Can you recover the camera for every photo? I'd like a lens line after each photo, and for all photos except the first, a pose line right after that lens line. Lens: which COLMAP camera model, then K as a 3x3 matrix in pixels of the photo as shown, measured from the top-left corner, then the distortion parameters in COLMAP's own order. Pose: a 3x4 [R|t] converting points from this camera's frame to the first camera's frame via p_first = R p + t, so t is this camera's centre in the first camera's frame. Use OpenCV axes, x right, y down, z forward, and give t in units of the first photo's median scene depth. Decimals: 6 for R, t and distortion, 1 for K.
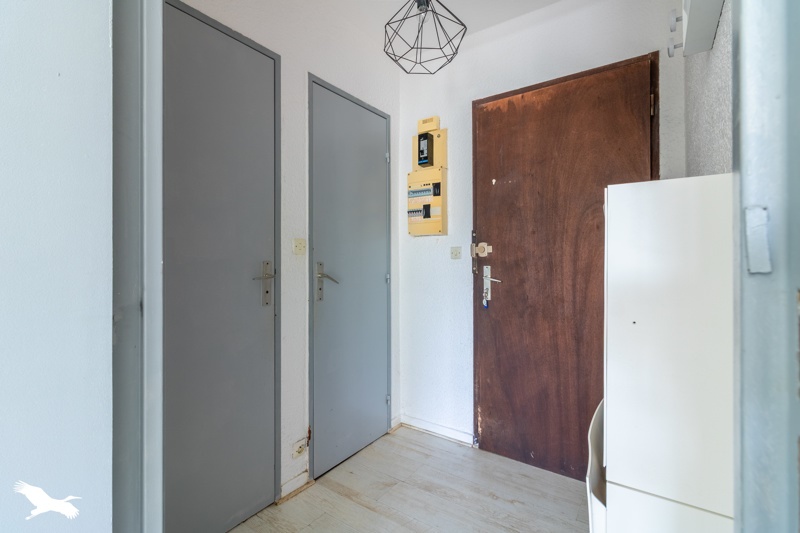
lens RADIAL K [[367.6, 0, 400.6], [0, 367.6, 262.4], [0, 0, 1]] dist [-0.003403, 0.000105]
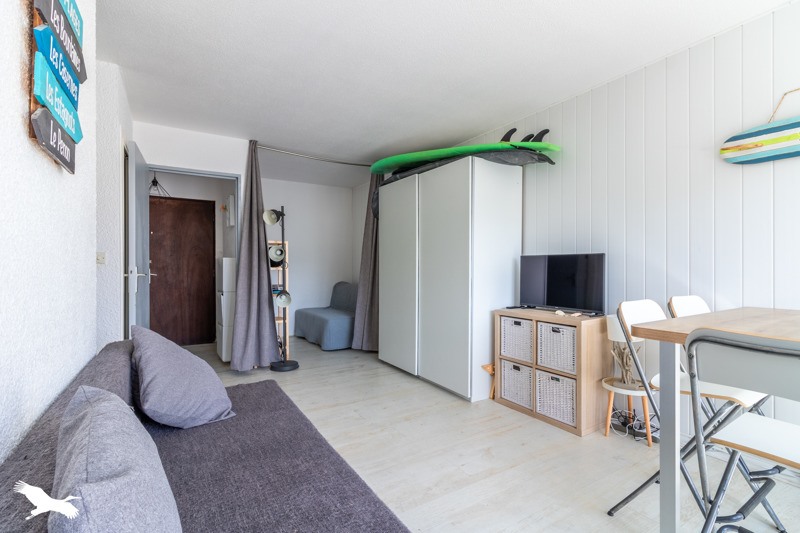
lens RADIAL K [[367.6, 0, 392.9], [0, 367.6, 267.2], [0, 0, 1]] dist [-0.003403, 0.000105]
pose [[0.401392, -0.002886, 0.915902, -1.379384], [-0.001636, 0.999991, 0.003868, -0.012948], [-0.915905, -0.003051, 0.401384, -1.461952]]
